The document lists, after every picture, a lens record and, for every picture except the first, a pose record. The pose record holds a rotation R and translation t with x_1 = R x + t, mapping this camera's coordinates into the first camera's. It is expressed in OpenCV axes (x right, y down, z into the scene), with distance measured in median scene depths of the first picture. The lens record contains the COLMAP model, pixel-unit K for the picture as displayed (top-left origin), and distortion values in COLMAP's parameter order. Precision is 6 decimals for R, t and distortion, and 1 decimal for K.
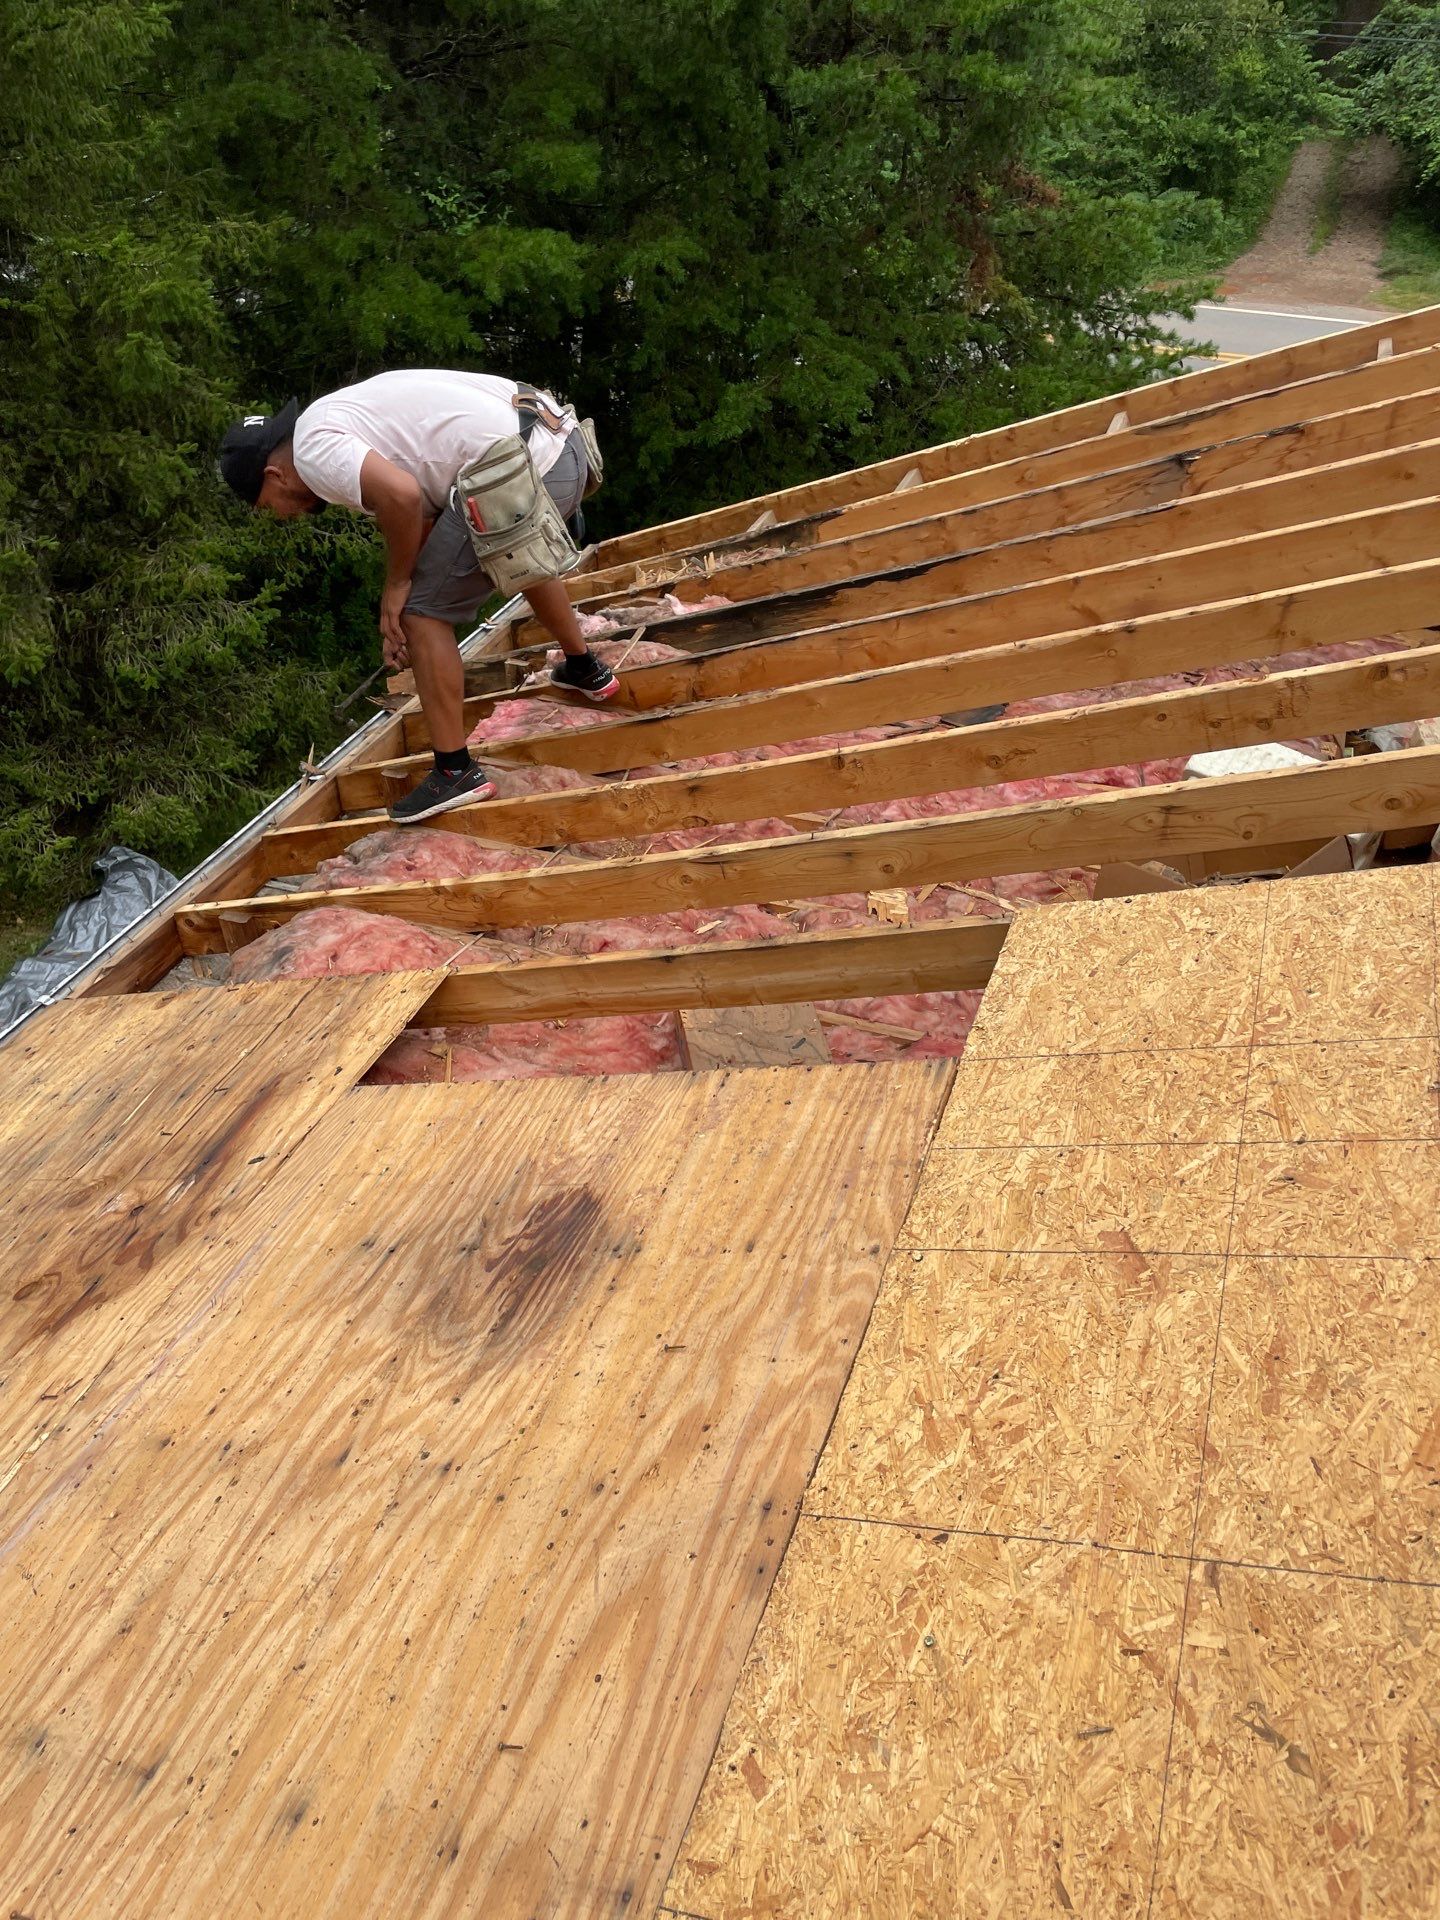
lens RADIAL K [[1475.1, 0, 690.3], [0, 1475.1, 975.9], [0, 0, 1]] dist [0.076308, -0.109139]
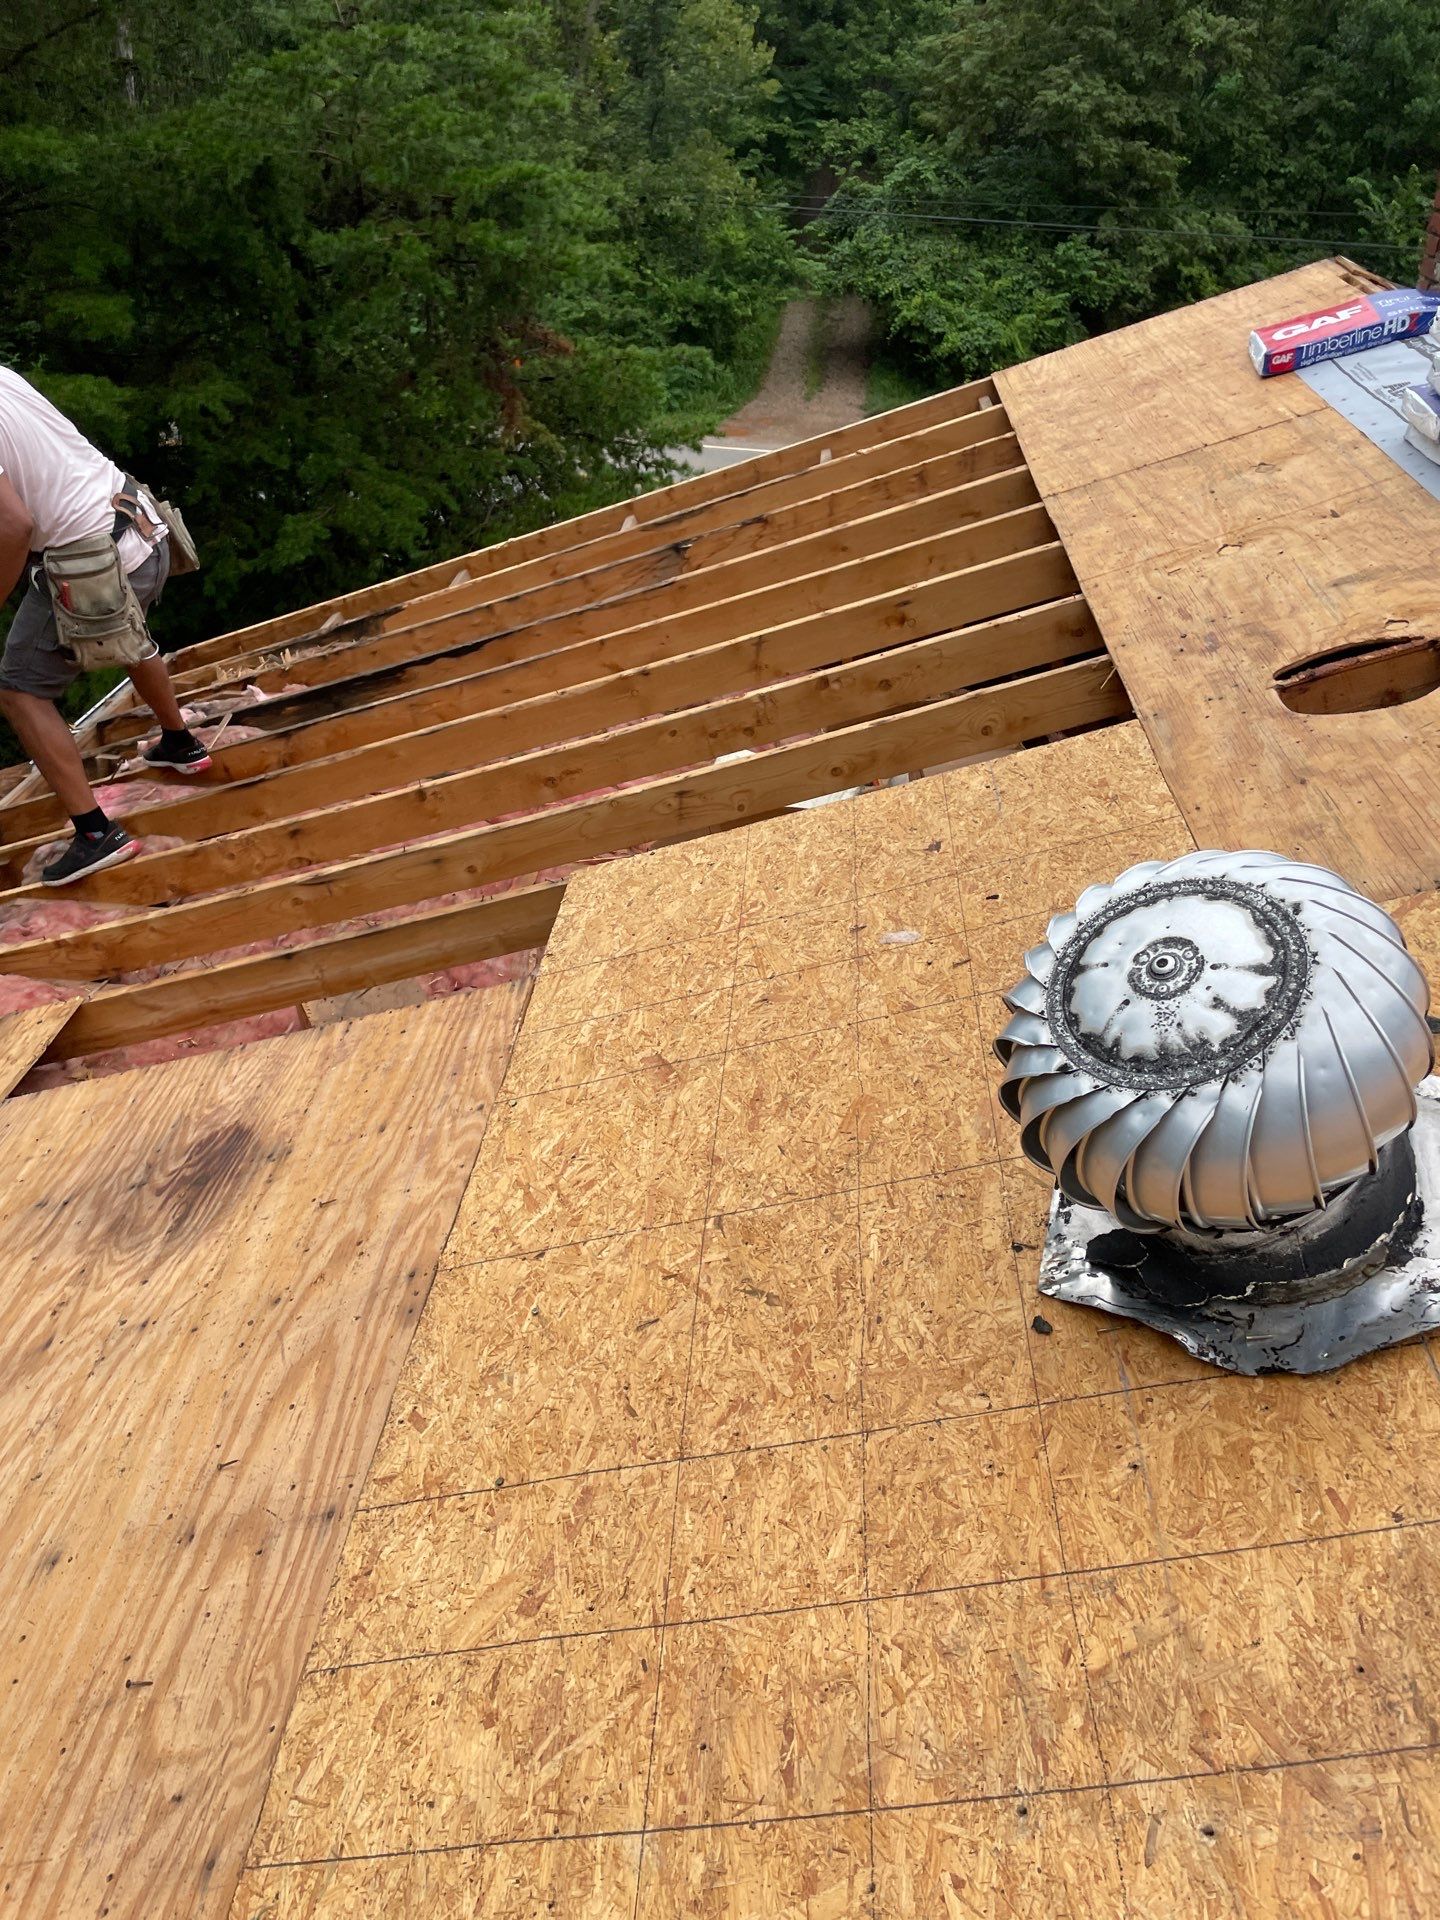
lens RADIAL K [[1475.1, 0, 704.8], [0, 1475.1, 971.9], [0, 0, 1]] dist [0.076308, -0.109139]
pose [[0.958625, -0.112024, 0.261702, -0.008816], [0.134367, 0.988523, -0.069046, 0.146997], [-0.250964, 0.101353, 0.962676, -0.239378]]
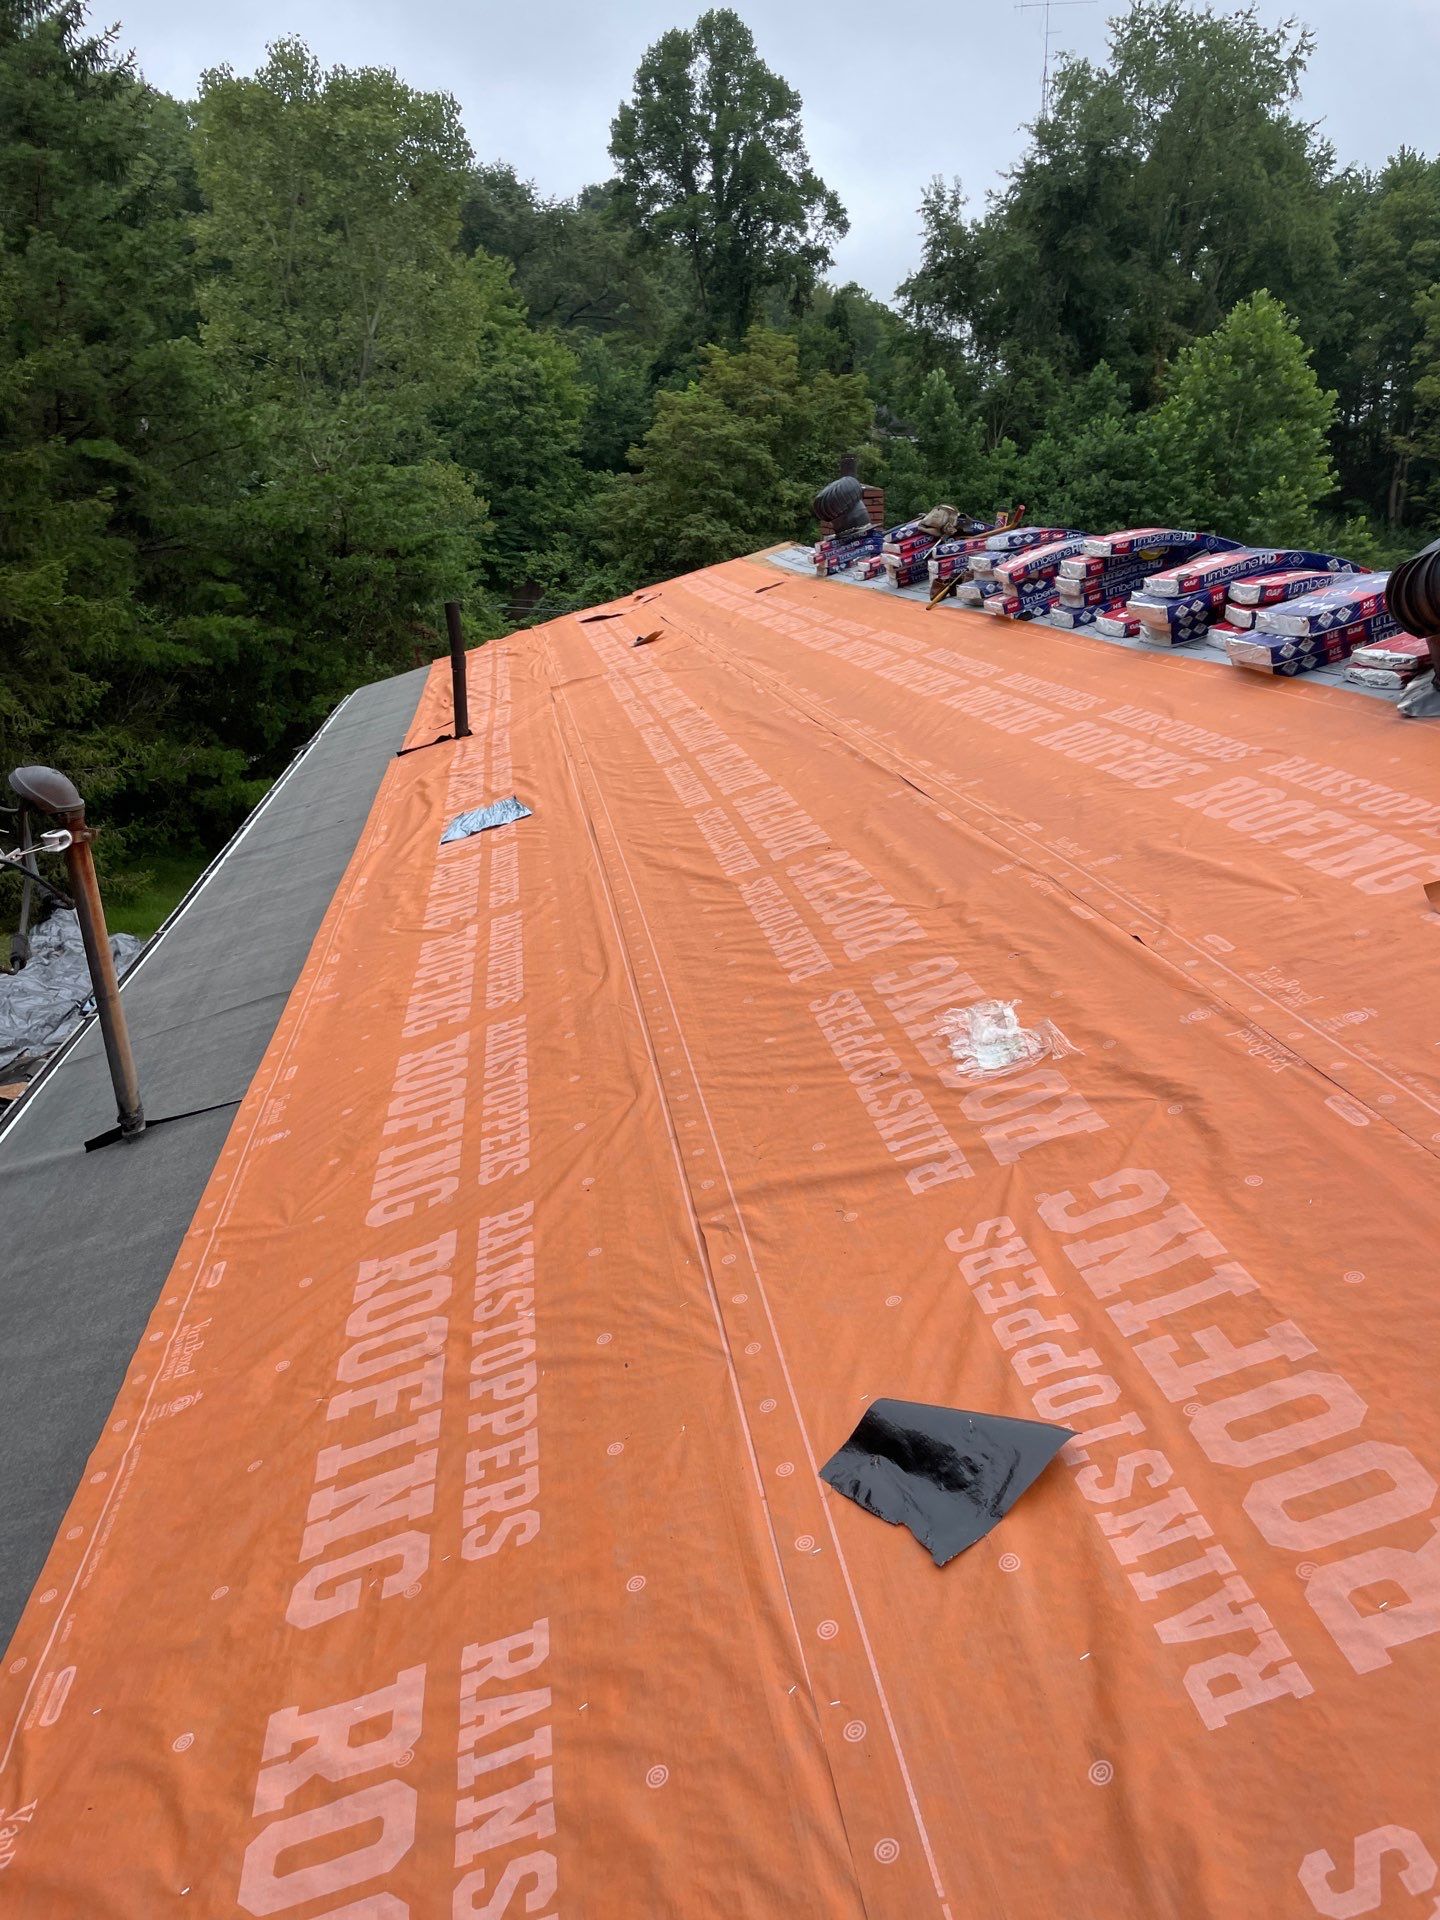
lens RADIAL K [[1475.1, 0, 724.9], [0, 1475.1, 945.2], [0, 0, 1]] dist [0.076308, -0.109139]
pose [[0.875226, -0.081278, 0.476837, -1.798384], [0.244086, 0.925283, -0.290300, 2.422632], [-0.417614, 0.370467, 0.829670, -2.946512]]
